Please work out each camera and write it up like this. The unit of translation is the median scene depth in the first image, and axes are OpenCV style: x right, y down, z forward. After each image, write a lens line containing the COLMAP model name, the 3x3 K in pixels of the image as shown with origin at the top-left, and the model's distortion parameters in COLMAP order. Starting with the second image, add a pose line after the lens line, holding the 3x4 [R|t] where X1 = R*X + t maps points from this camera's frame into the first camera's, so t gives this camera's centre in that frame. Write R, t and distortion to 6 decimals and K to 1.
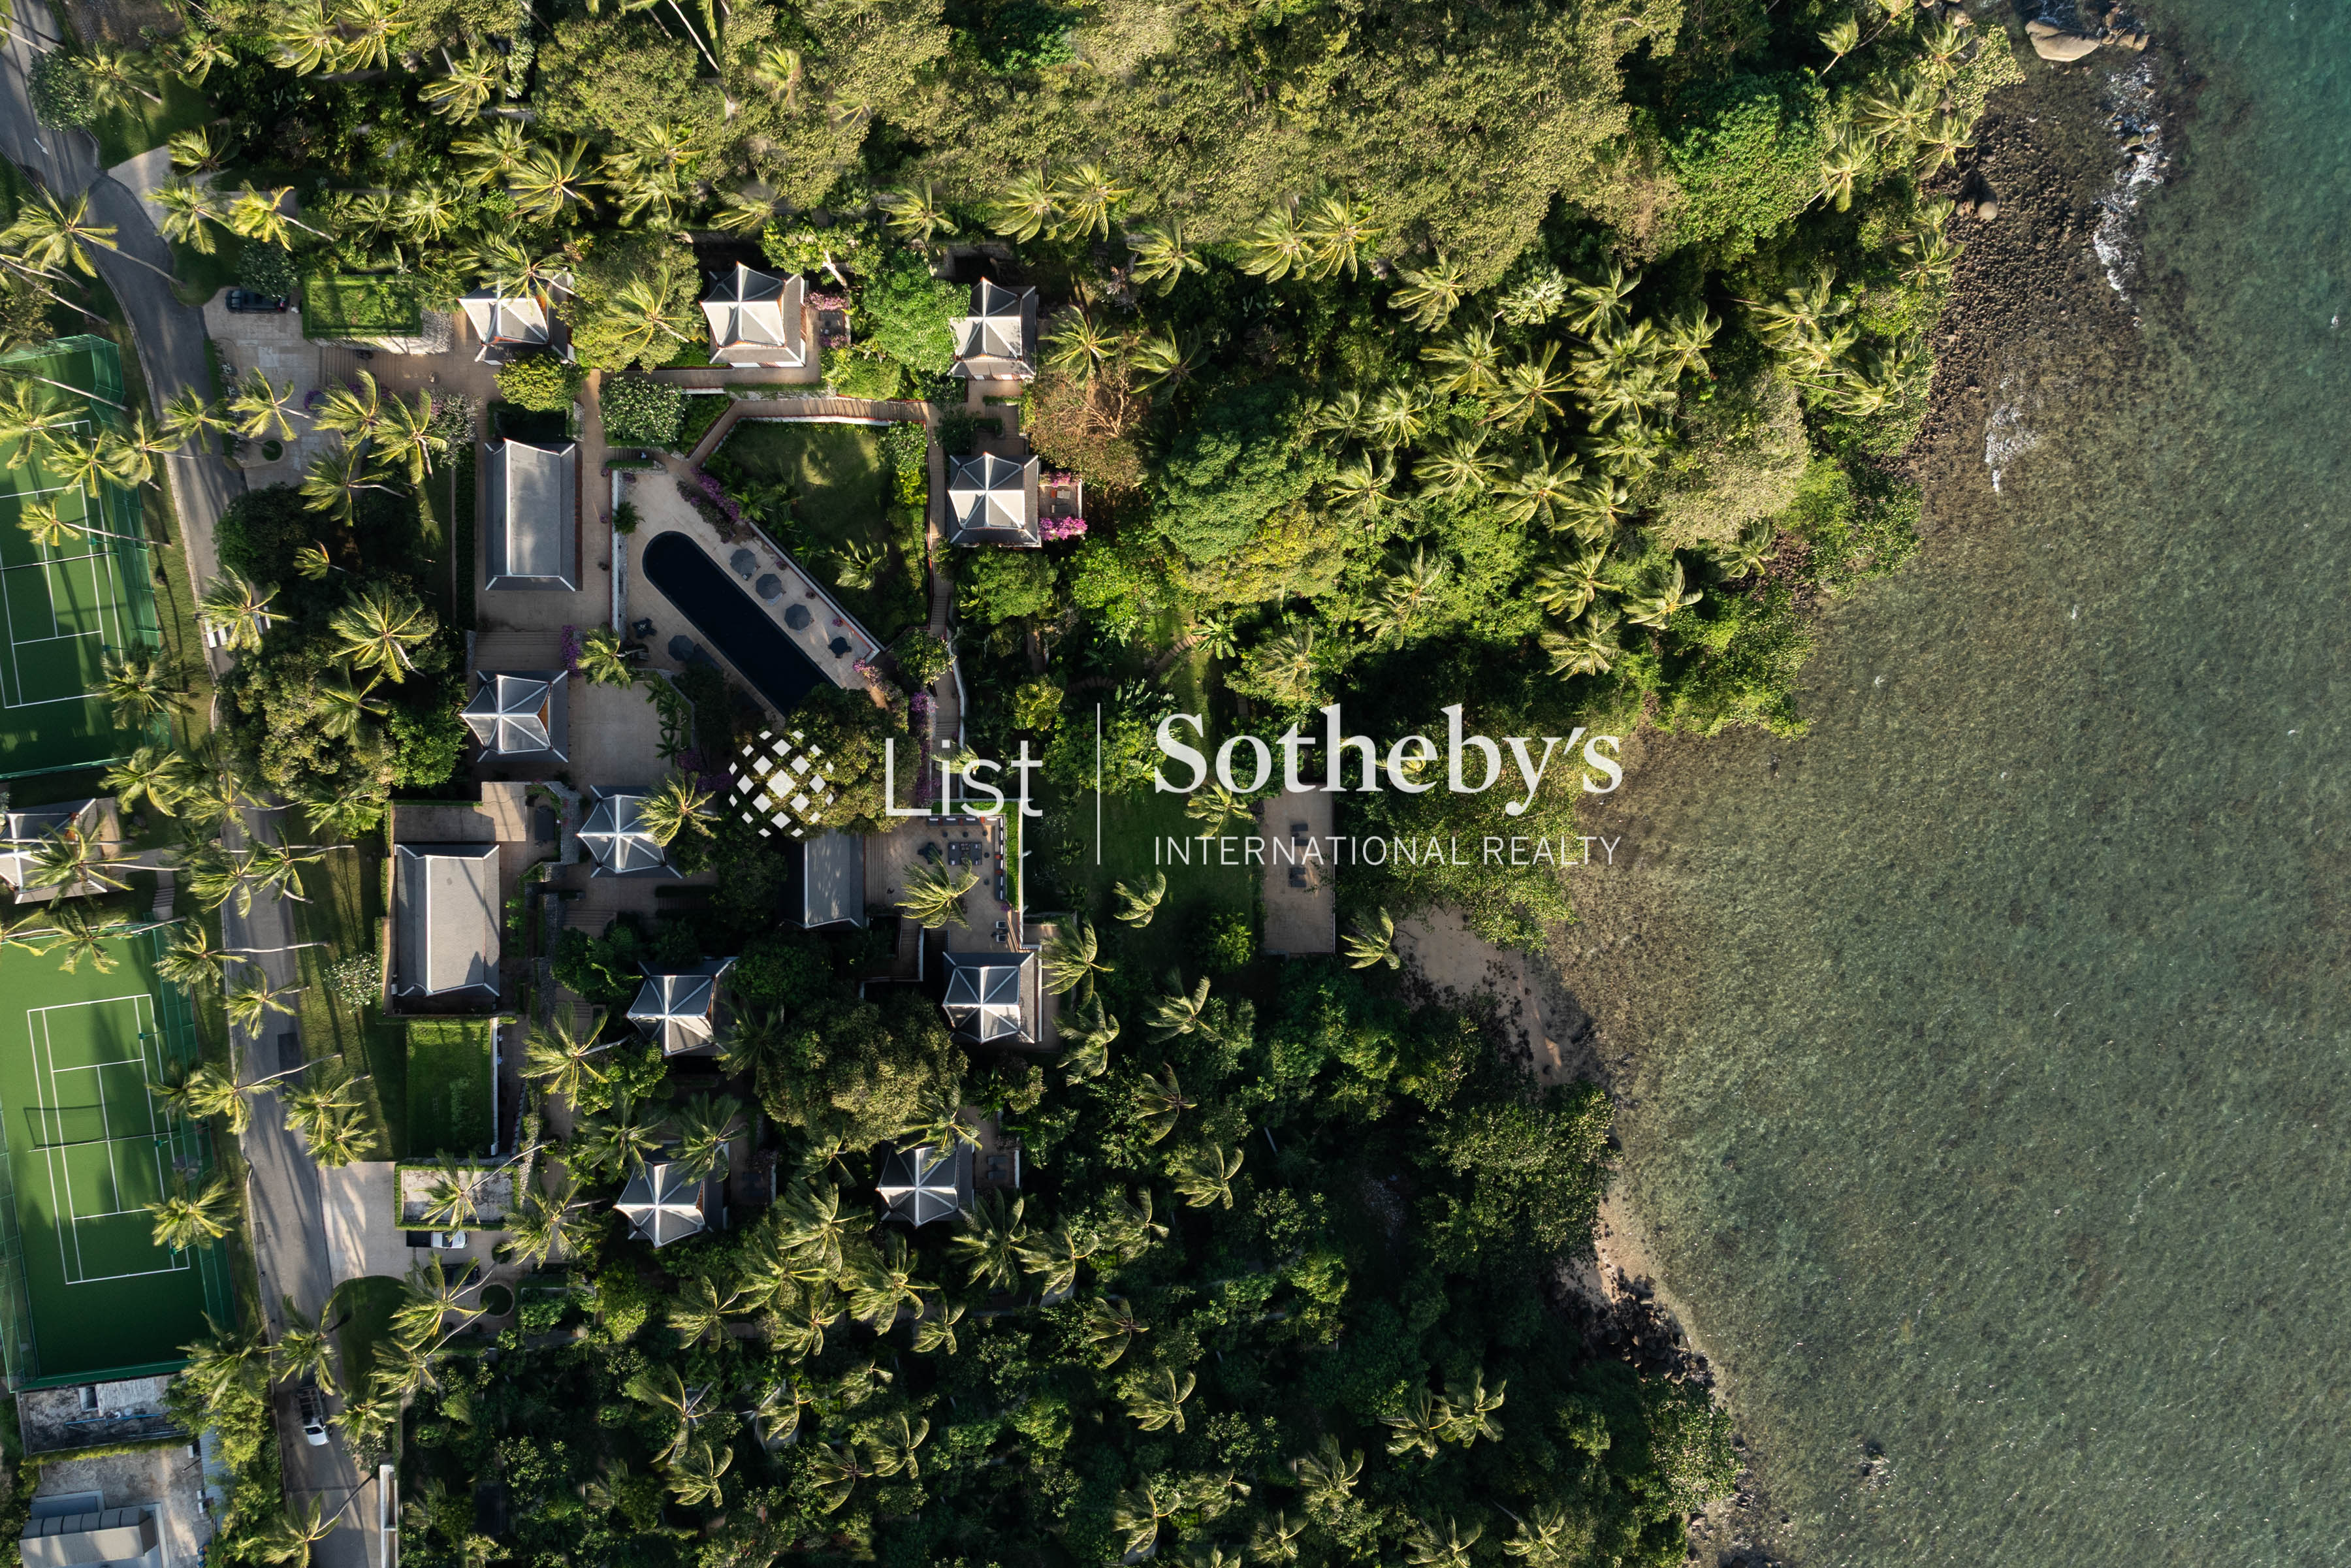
lens RADIAL K [[1755.1, 0, 1179.6], [0, 1755.1, 728.8], [0, 0, 1]] dist [-0.032432, -0.000193]
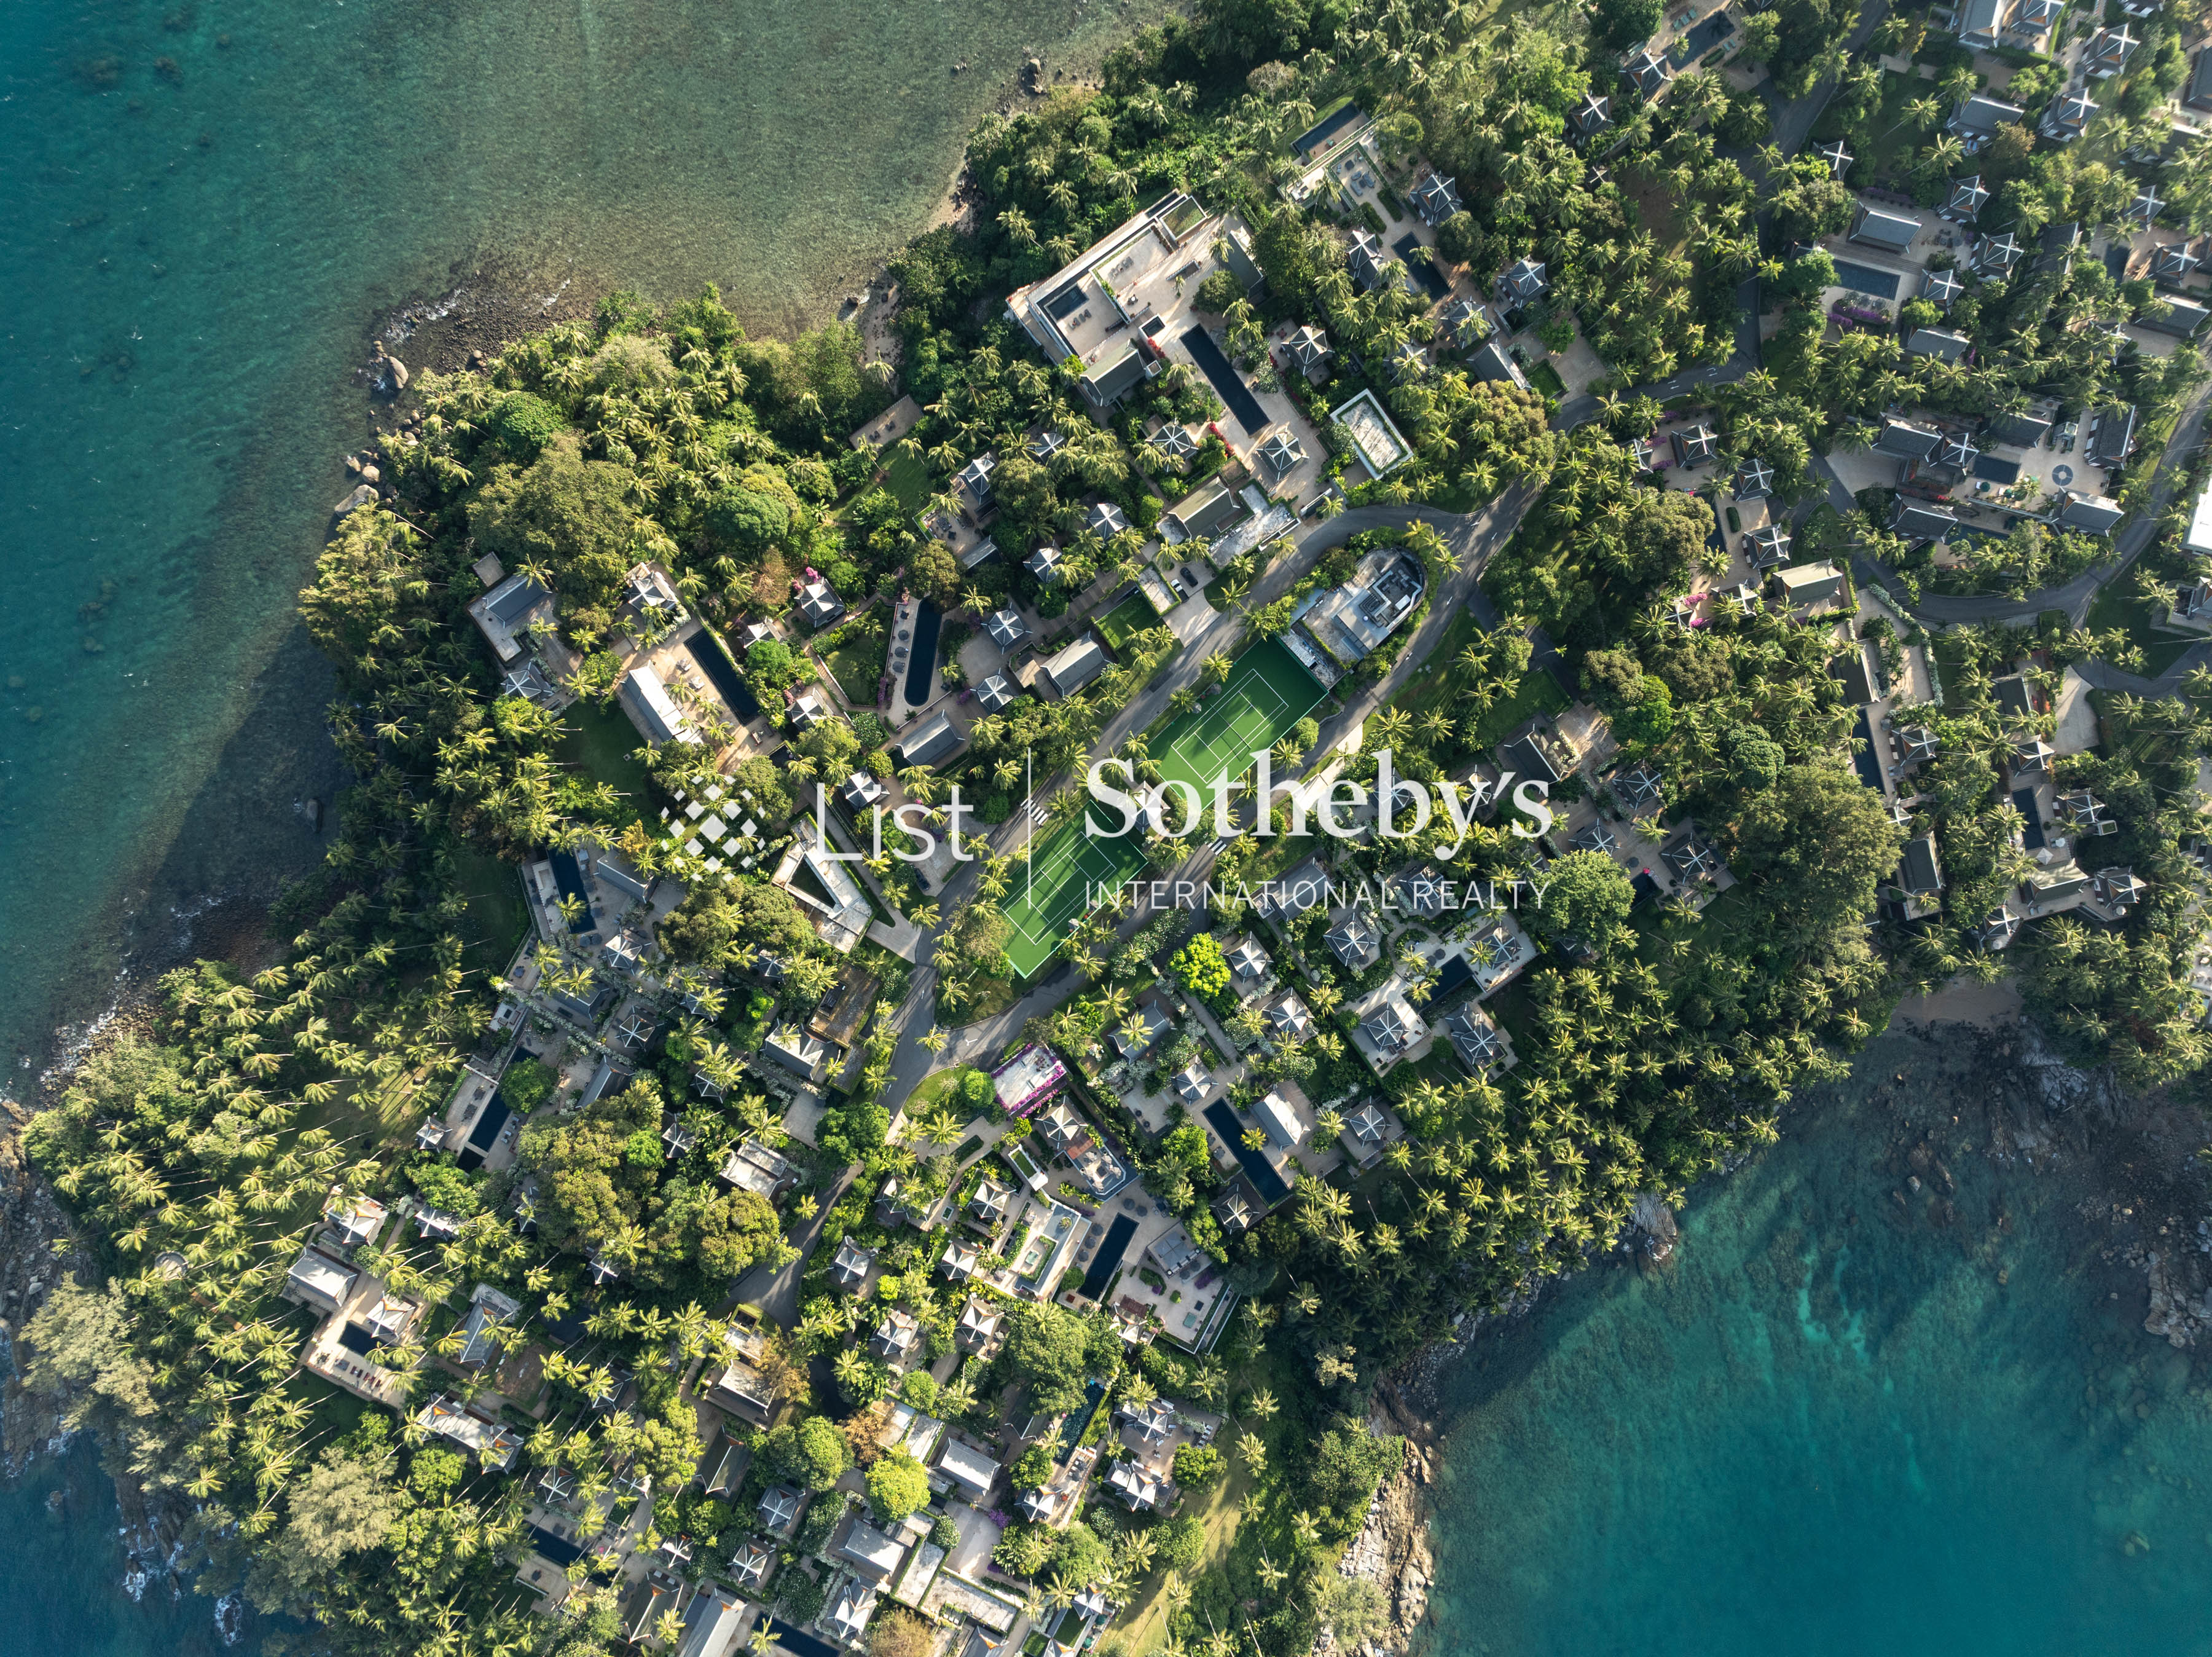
lens RADIAL K [[1535.6, 0, 1106.0], [0, 1535.6, 828.5], [0, 0, 1]] dist [-0.025977, -0.001652]
pose [[-0.582086, -0.812889, 0.019666, -0.635937], [0.812923, -0.582312, -0.008333, 0.025718], [0.018225, 0.011137, 0.999772, -1.106810]]
